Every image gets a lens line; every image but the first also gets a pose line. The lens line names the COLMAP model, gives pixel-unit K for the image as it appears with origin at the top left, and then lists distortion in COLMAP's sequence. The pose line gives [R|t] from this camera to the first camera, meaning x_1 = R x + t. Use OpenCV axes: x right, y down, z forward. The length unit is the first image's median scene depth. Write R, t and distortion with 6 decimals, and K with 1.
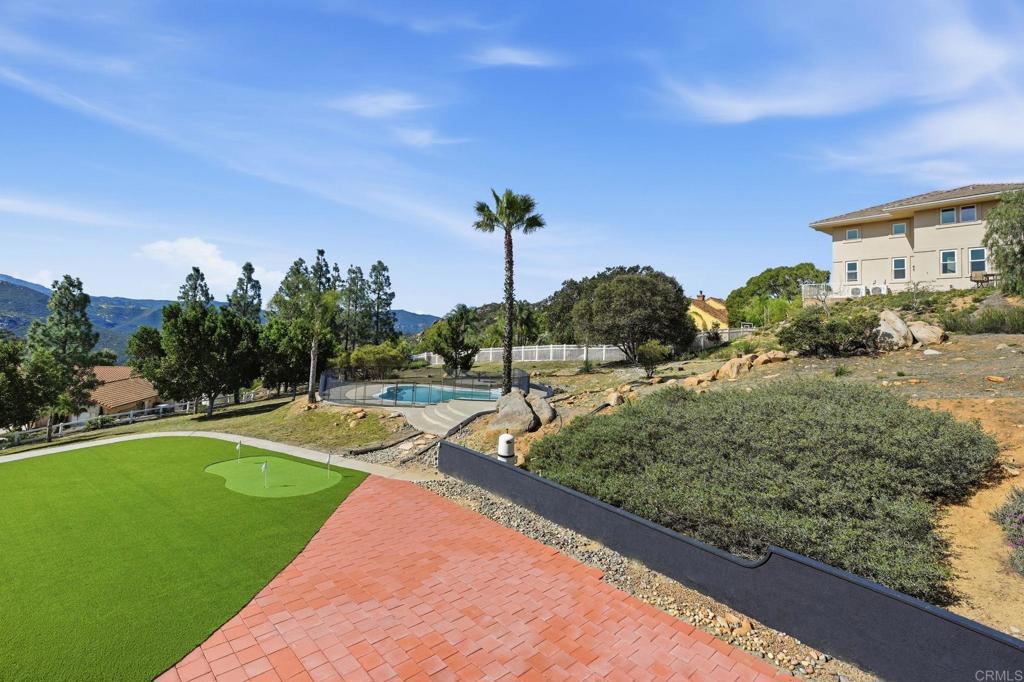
lens RADIAL K [[466.3, 0, 519.2], [0, 466.3, 291.0], [0, 0, 1]] dist [-0.003999, 0.001657]
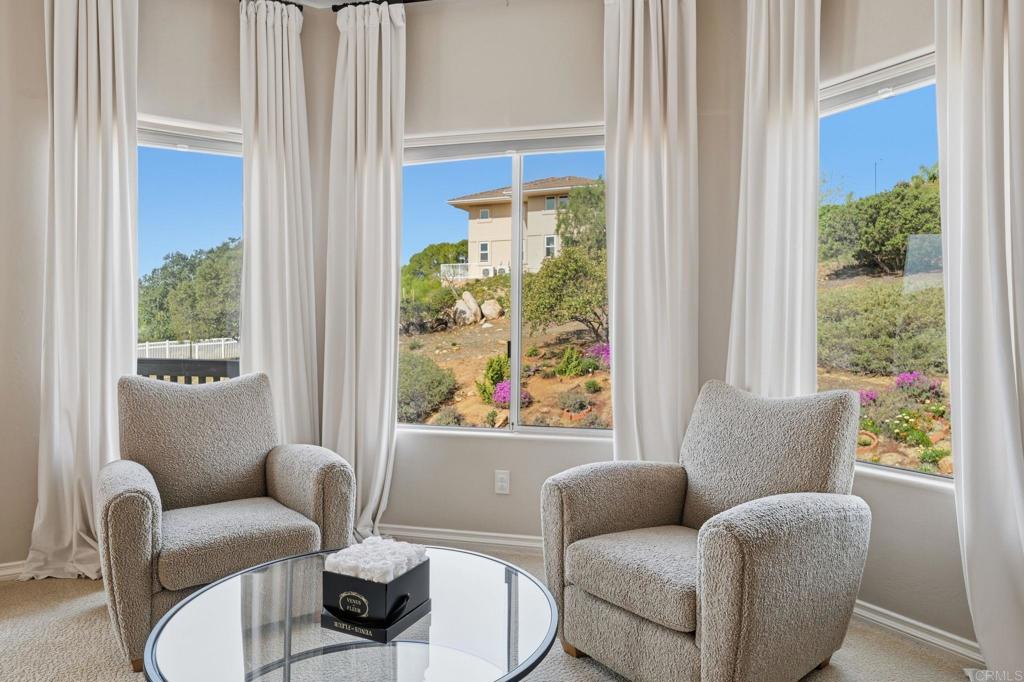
lens RADIAL K [[626.6, 0, 504.3], [0, 626.6, 337.4], [0, 0, 1]] dist [-0.006643, 0.000359]
pose [[0.846272, -0.049038, 0.530490, 0.033402], [-0.009760, 0.994160, 0.107470, -0.005146], [-0.532662, -0.096126, 0.840851, -0.175990]]
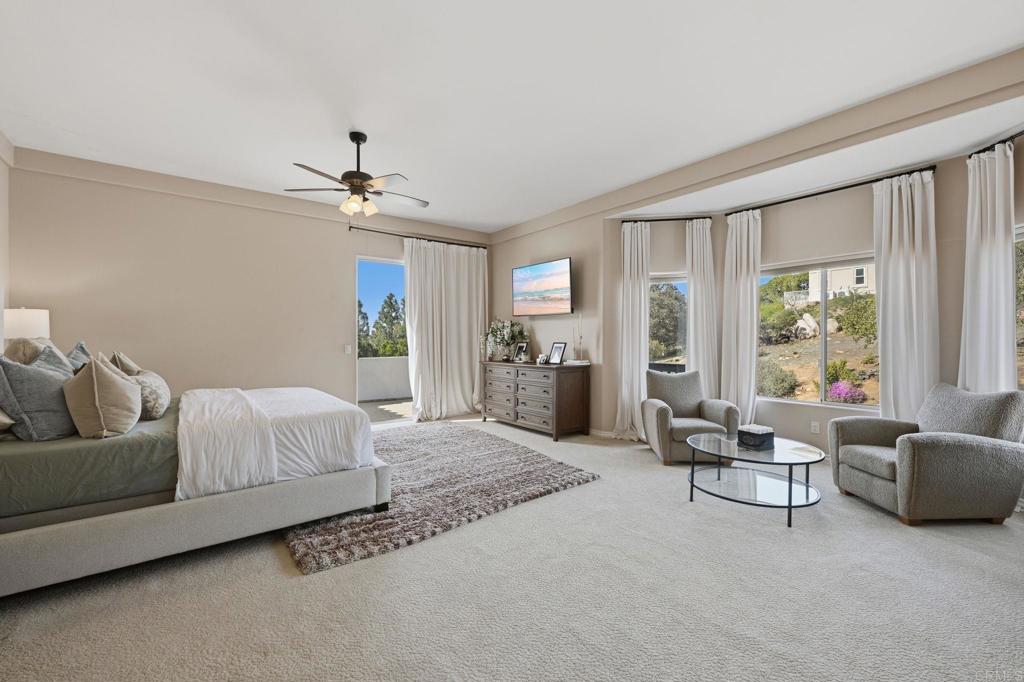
lens RADIAL K [[414.0, 0, 522.6], [0, 414.0, 343.7], [0, 0, 1]] dist [0.000471, 0.000529]
pose [[0.993293, -0.049283, -0.104596, 0.012077], [0.058297, 0.994678, 0.084953, -0.013379], [0.099853, -0.090481, 0.990880, -0.221226]]
